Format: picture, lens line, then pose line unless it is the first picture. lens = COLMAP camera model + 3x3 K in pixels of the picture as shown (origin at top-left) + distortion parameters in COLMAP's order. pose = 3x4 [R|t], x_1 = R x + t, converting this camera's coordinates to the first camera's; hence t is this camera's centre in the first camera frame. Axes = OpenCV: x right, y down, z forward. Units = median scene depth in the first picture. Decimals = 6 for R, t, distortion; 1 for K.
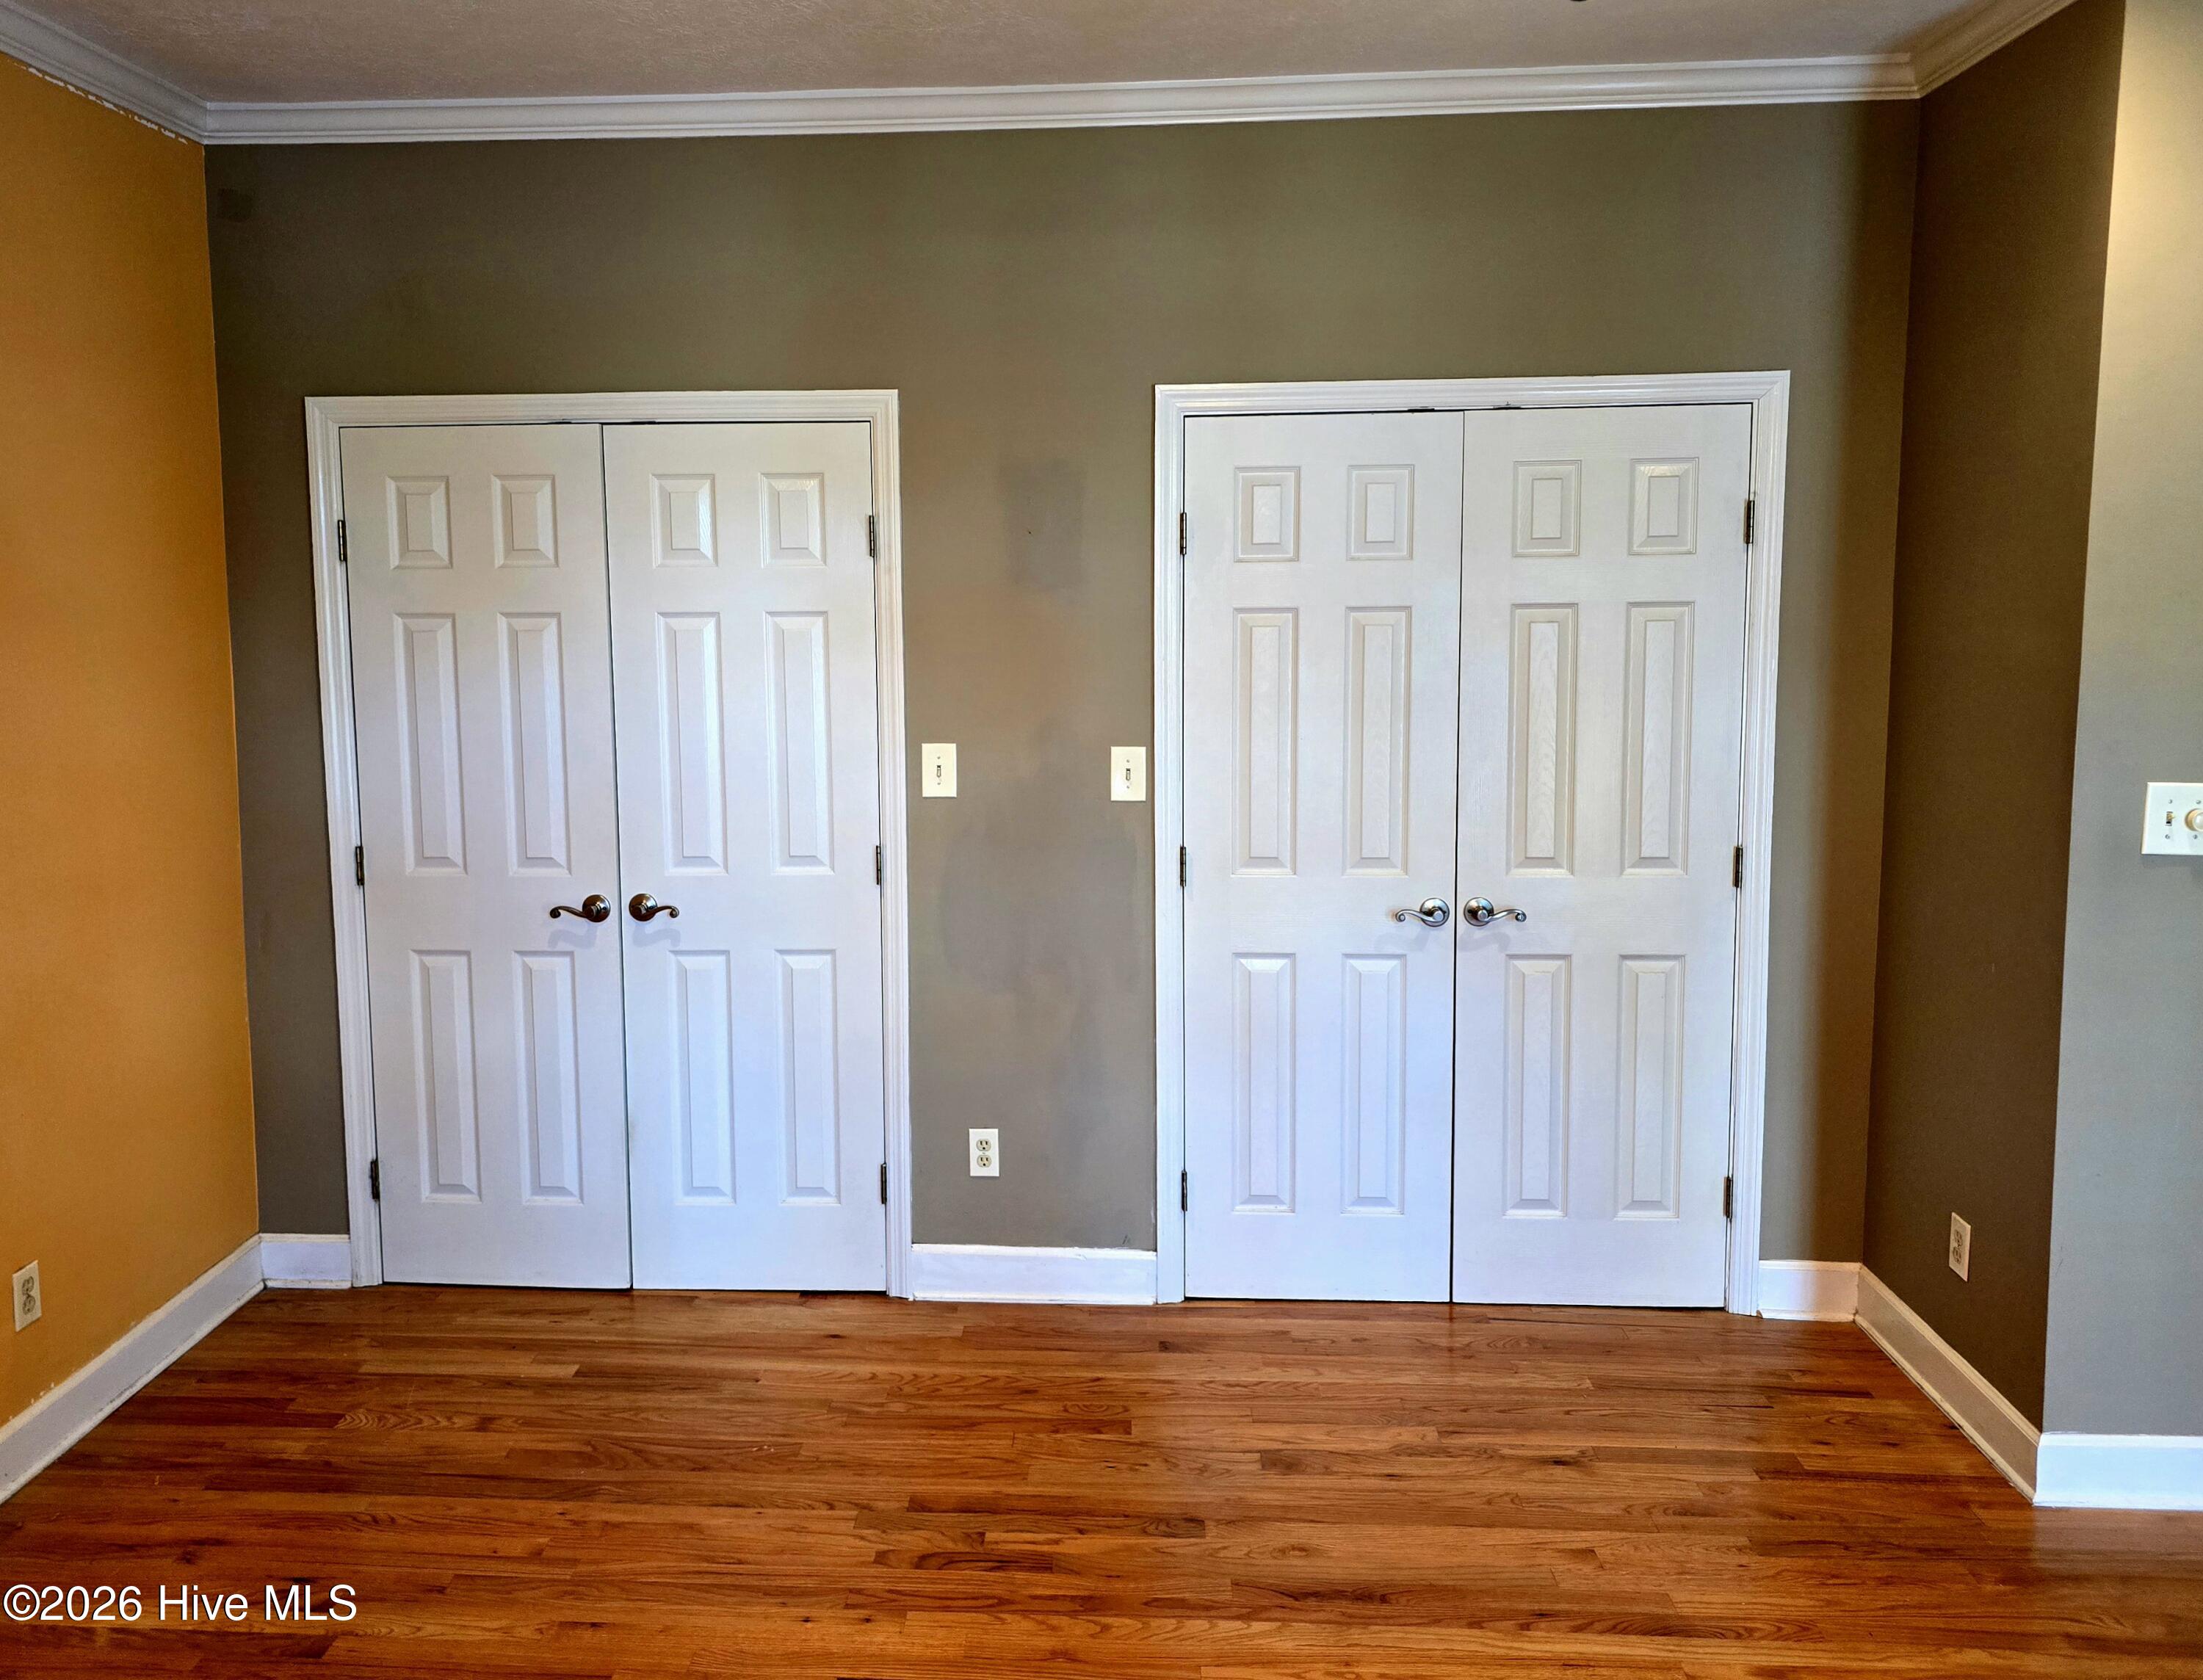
lens RADIAL K [[1633.5, 0, 1018.6], [0, 1633.5, 736.7], [0, 0, 1]] dist [0.025142, -0.018991]
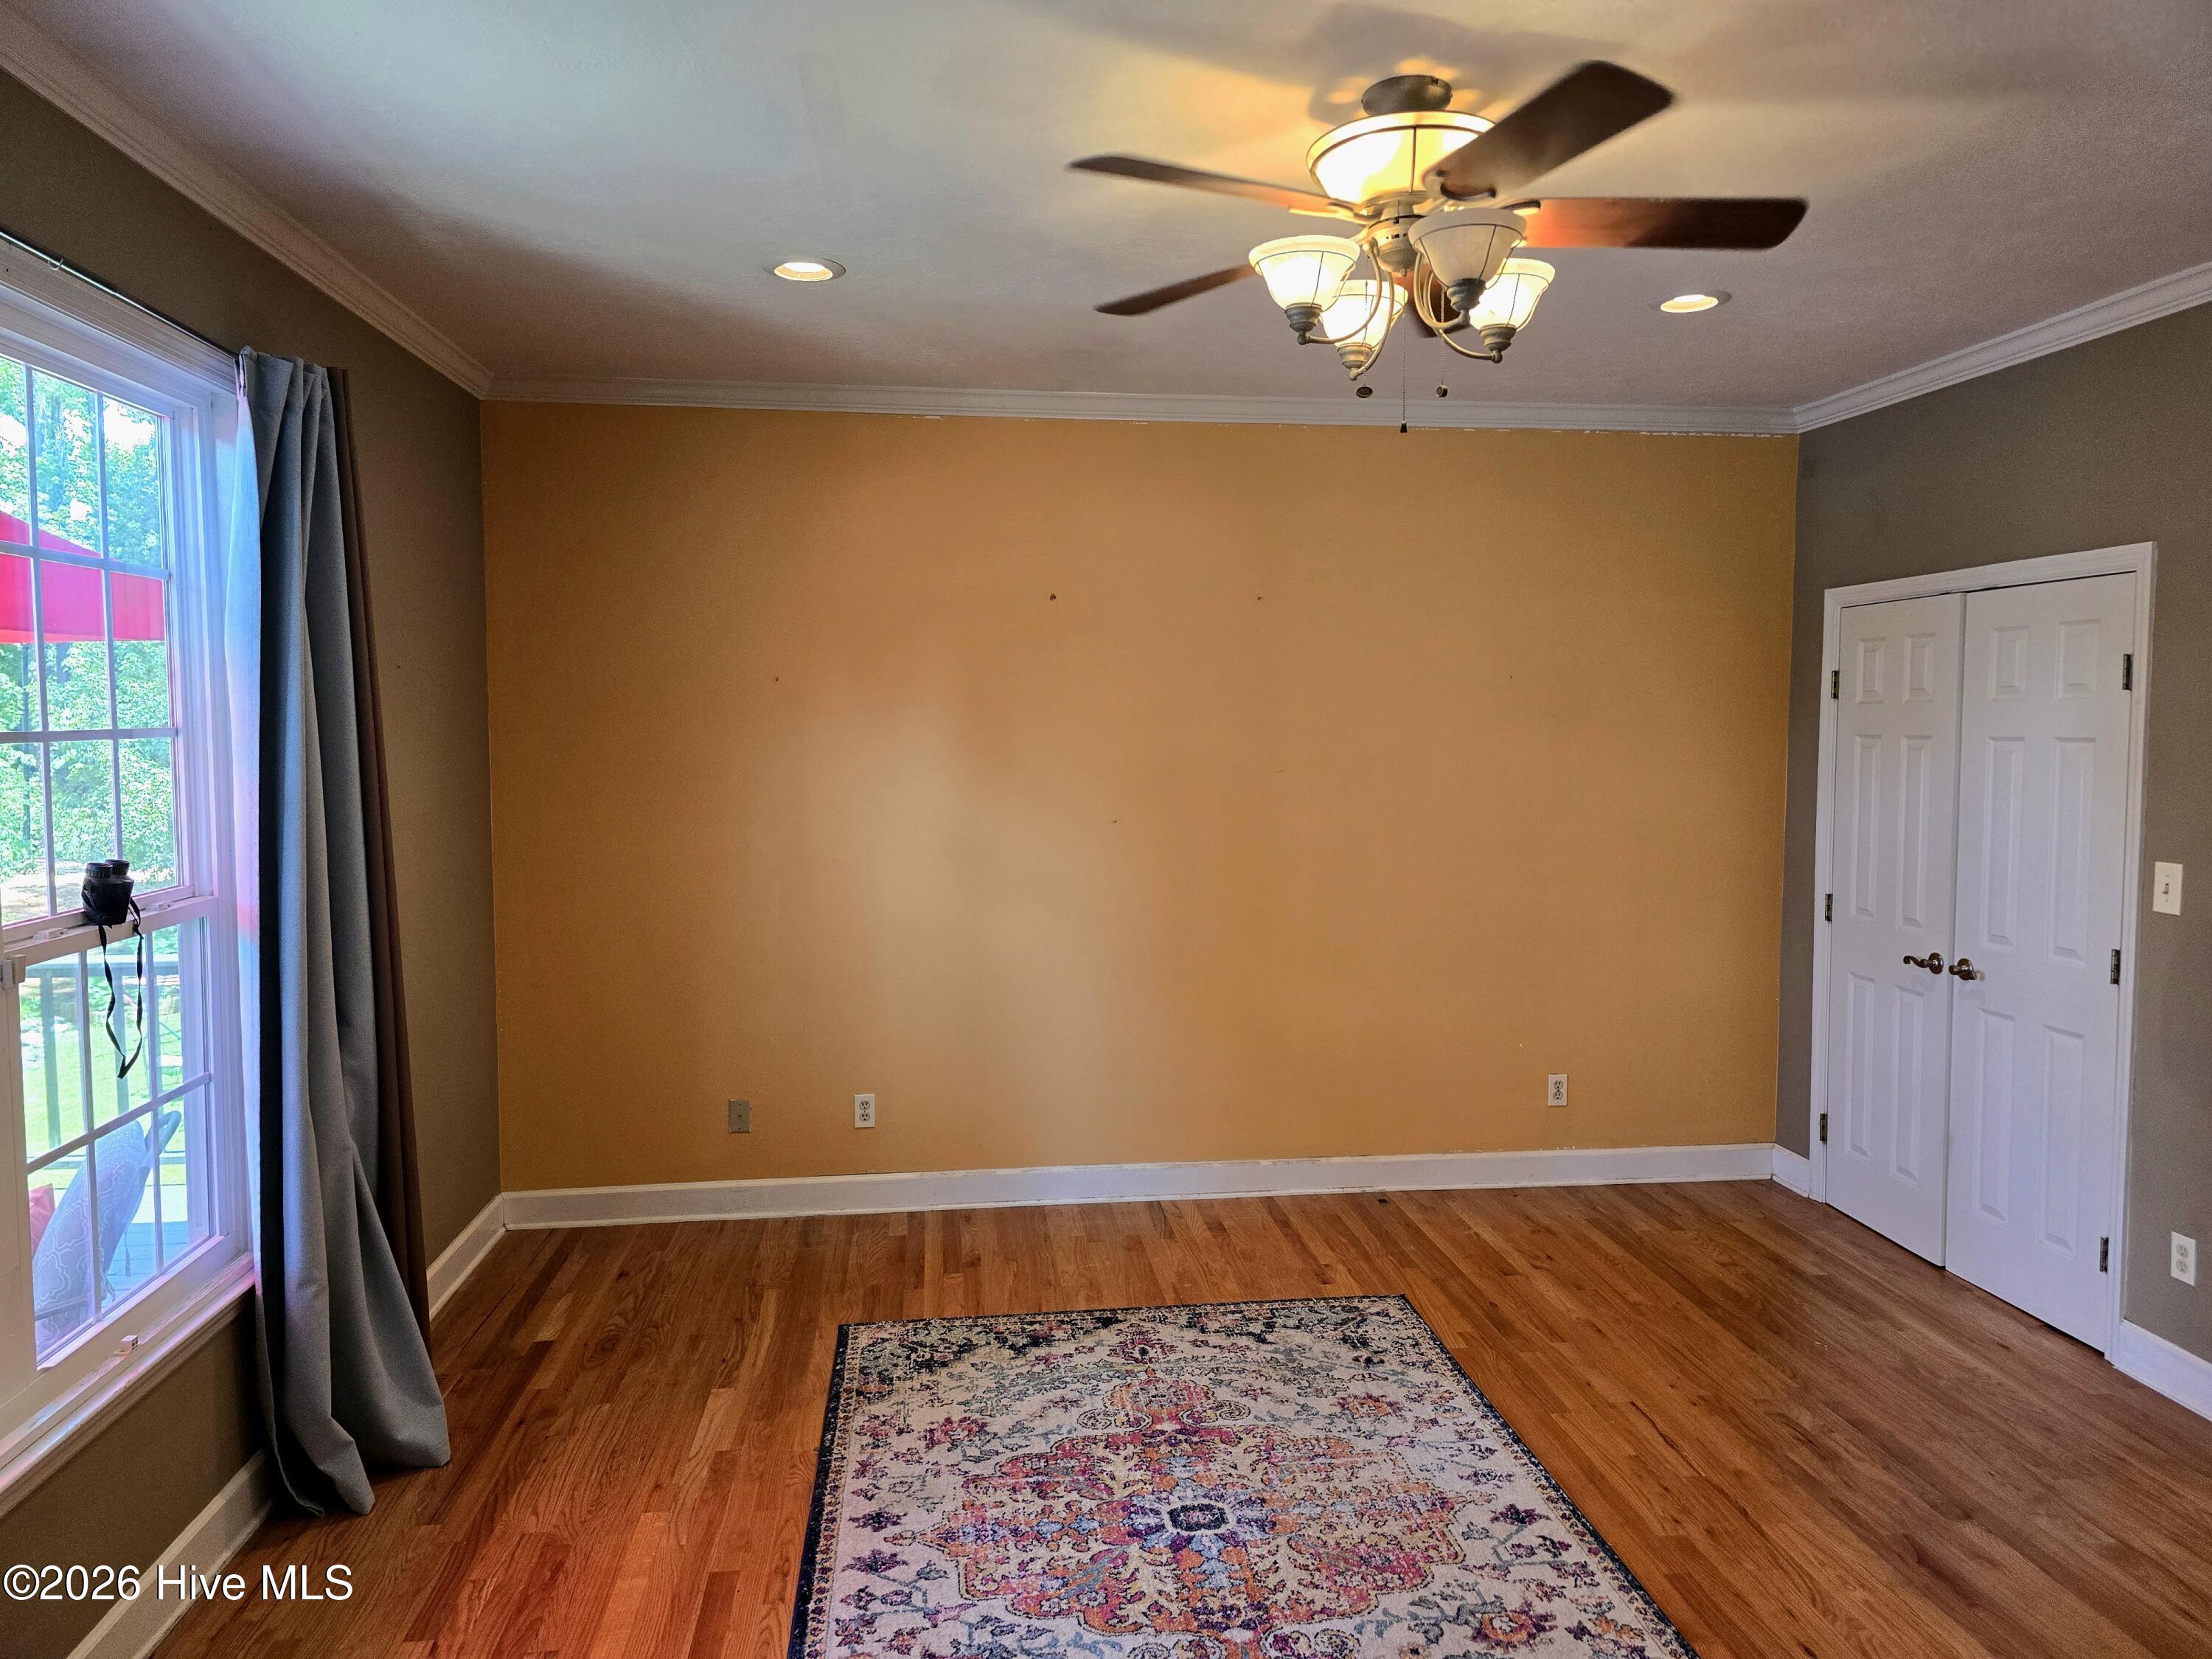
lens RADIAL K [[1492.4, 0, 1114.1], [0, 1492.4, 815.6], [0, 0, 1]] dist [0.045128, -0.038426]
pose [[0.185385, 0.072127, -0.980015, 0.800852], [-0.097061, 0.993770, 0.054779, -0.014507], [0.977861, 0.084966, 0.191231, 0.123667]]
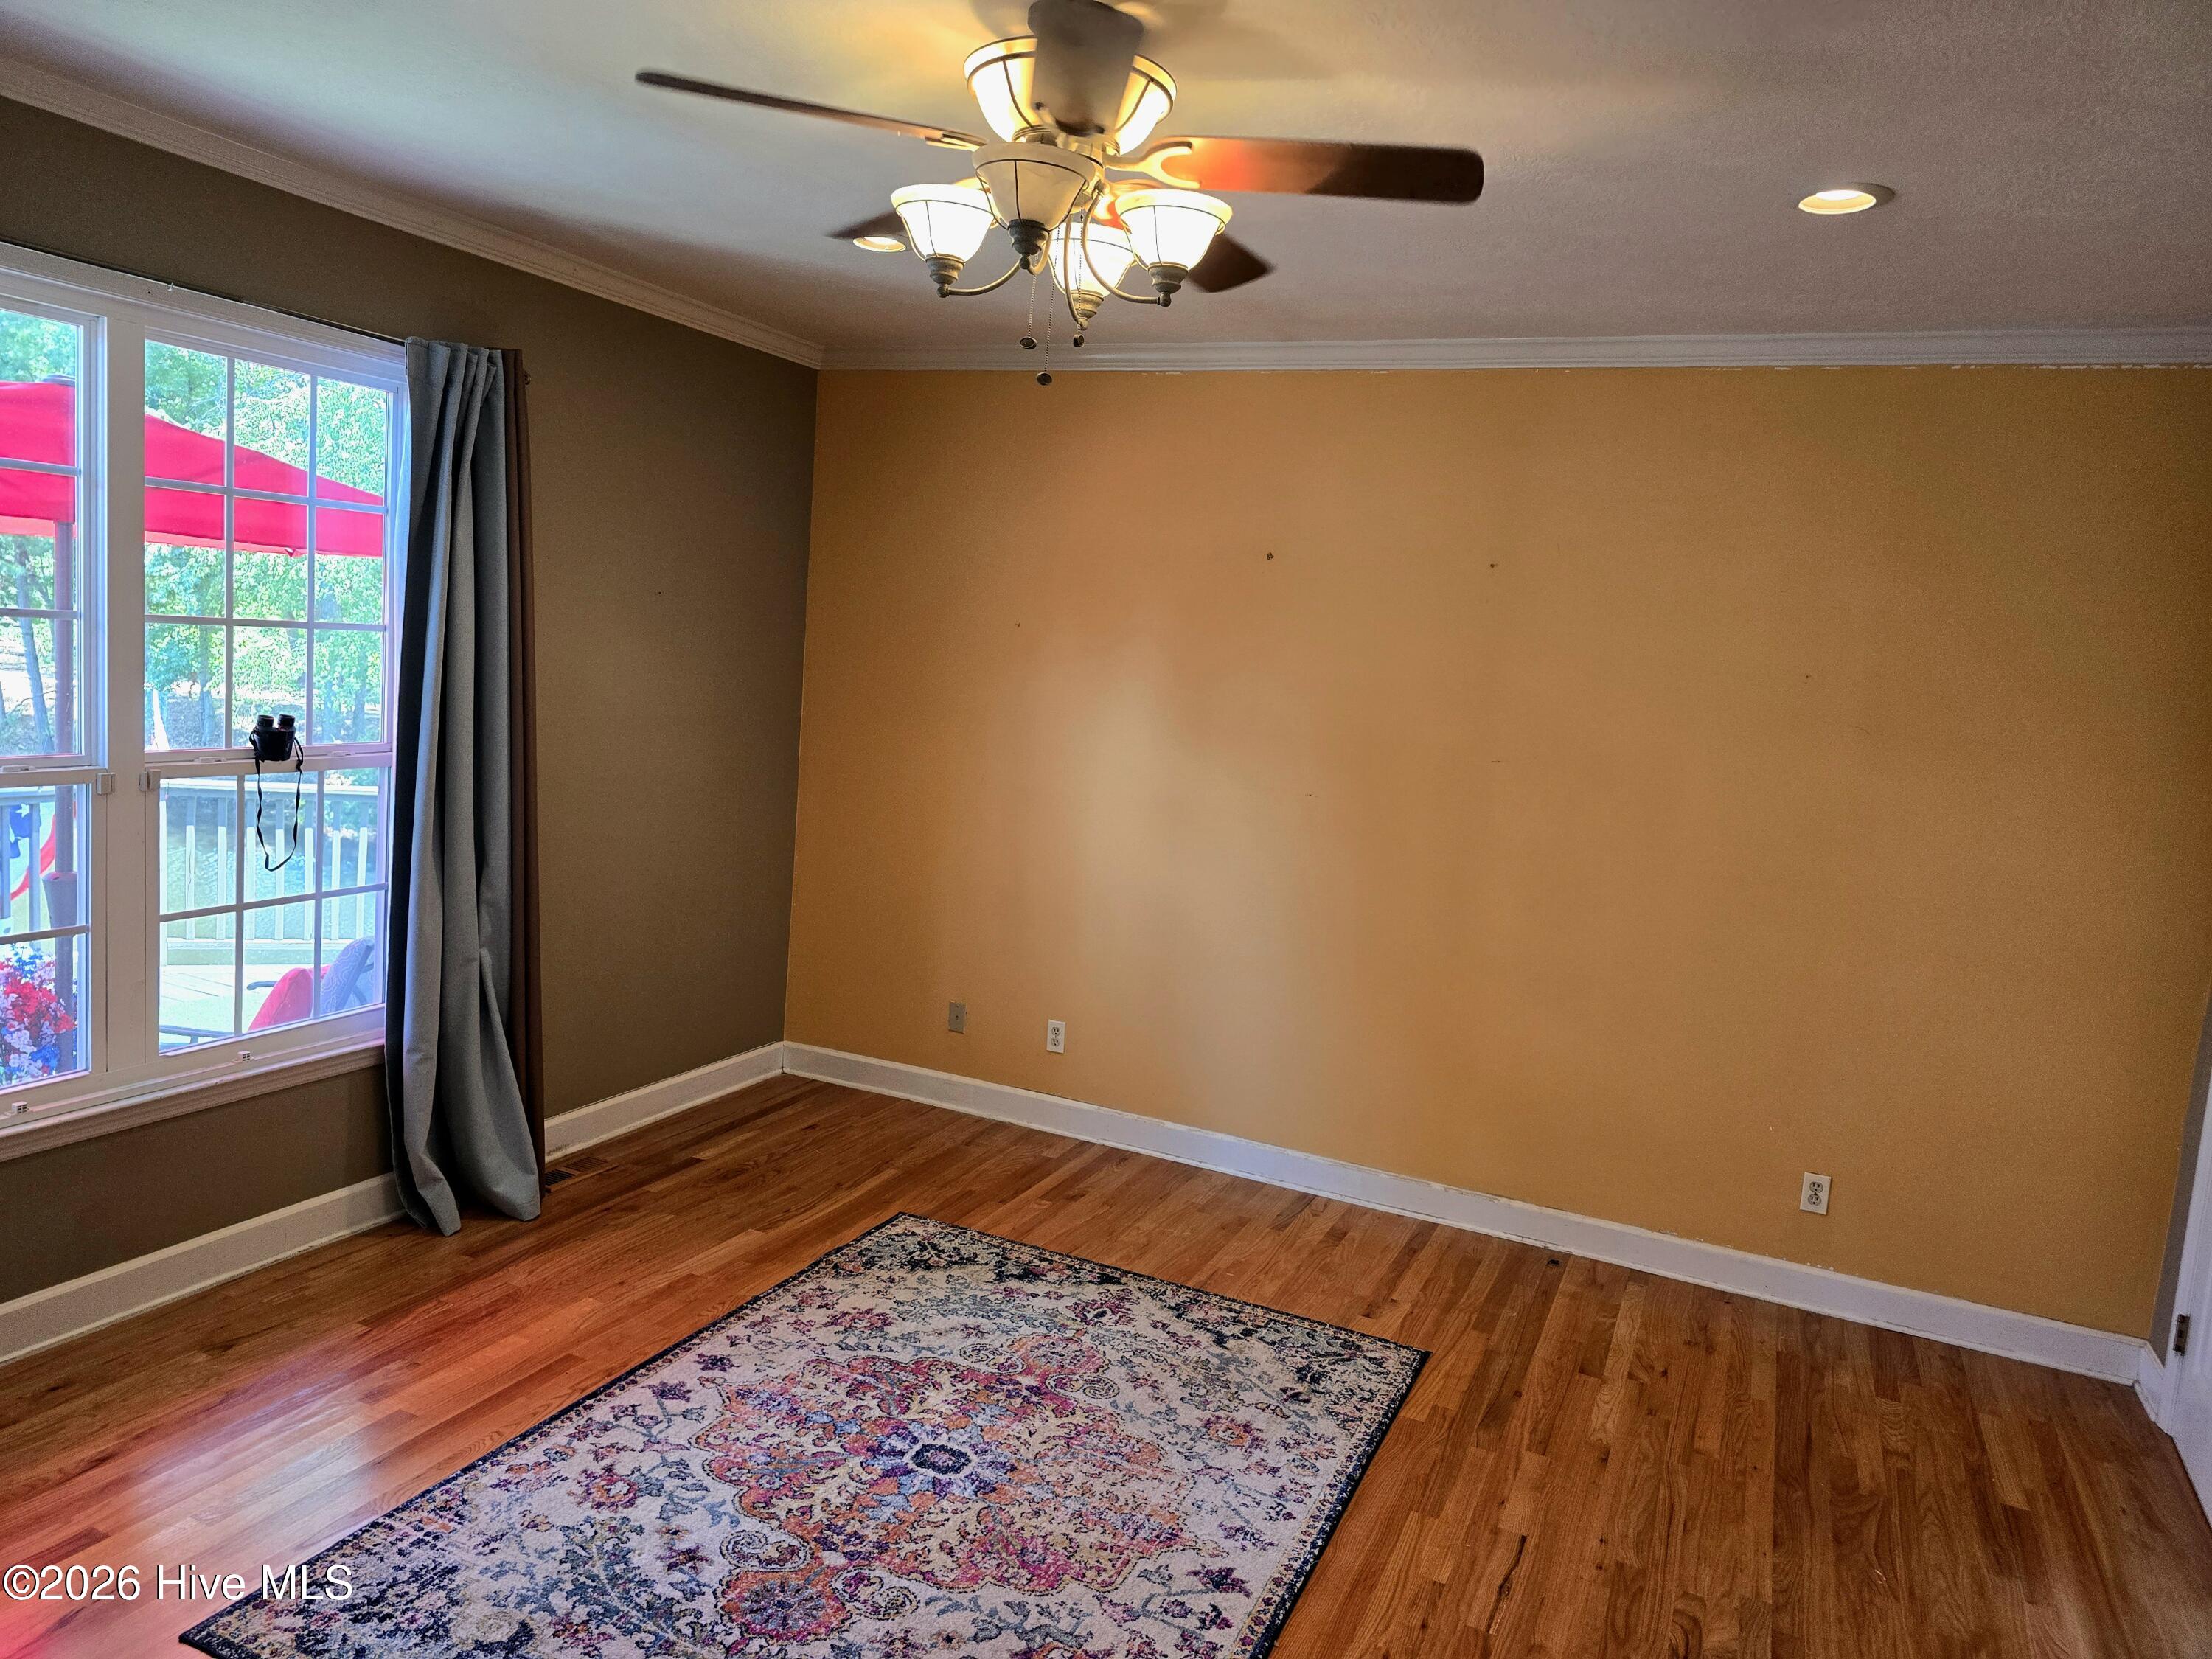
lens RADIAL K [[1492.4, 0, 1093.4], [0, 1492.4, 819.6], [0, 0, 1]] dist [0.045128, -0.038426]
pose [[-0.360807, 0.091584, -0.928133, 0.747012], [-0.165376, 0.973114, 0.160311, -0.090664], [0.917861, 0.211333, -0.335961, 0.651187]]
